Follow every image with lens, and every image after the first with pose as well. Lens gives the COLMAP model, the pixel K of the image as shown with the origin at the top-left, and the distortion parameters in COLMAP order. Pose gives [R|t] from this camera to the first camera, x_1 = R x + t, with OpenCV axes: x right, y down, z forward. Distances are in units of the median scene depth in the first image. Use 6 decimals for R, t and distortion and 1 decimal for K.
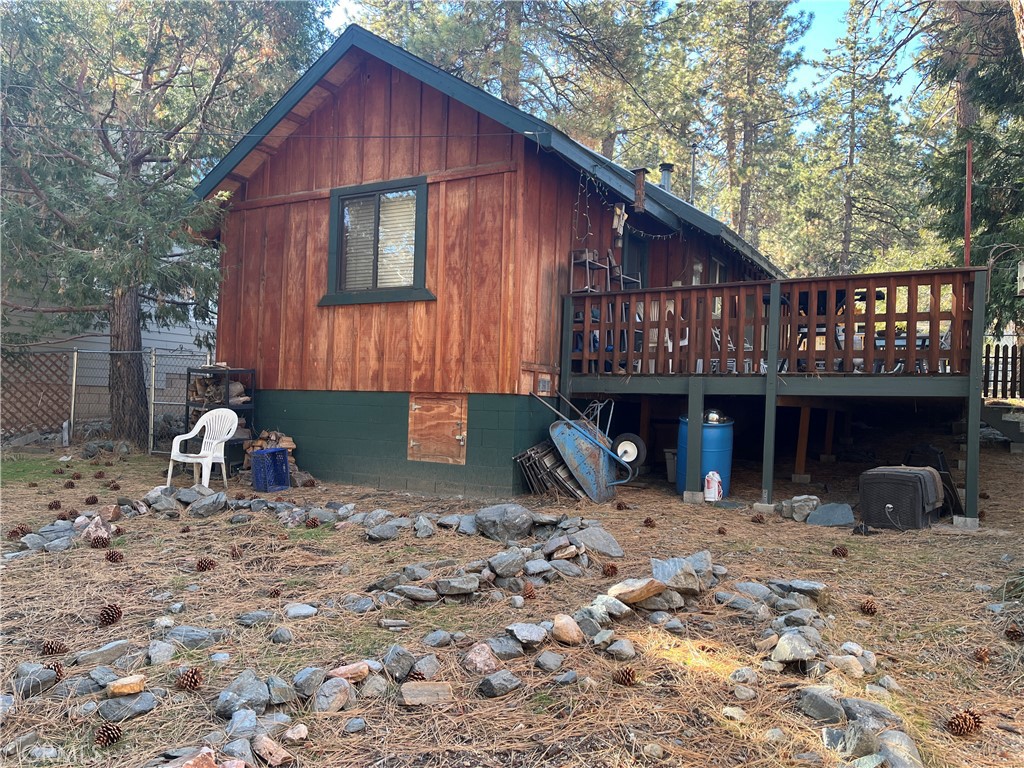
lens RADIAL K [[775.7, 0, 515.0], [0, 775.7, 389.2], [0, 0, 1]] dist [0.083306, -0.112501]
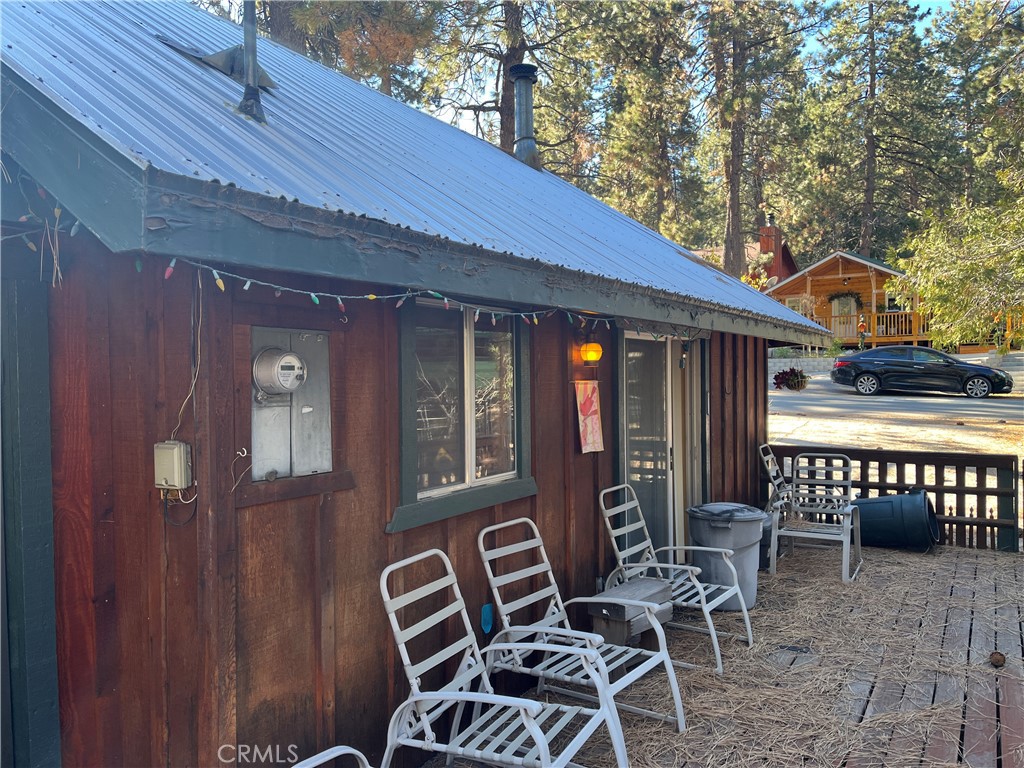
lens RADIAL K [[775.7, 0, 515.0], [0, 775.7, 389.2], [0, 0, 1]] dist [0.083306, -0.112501]
pose [[0.998490, -0.047342, -0.027882, 0.062986], [0.048474, 0.997964, 0.041438, -0.031753], [0.025863, -0.042727, 0.998752, 0.155272]]
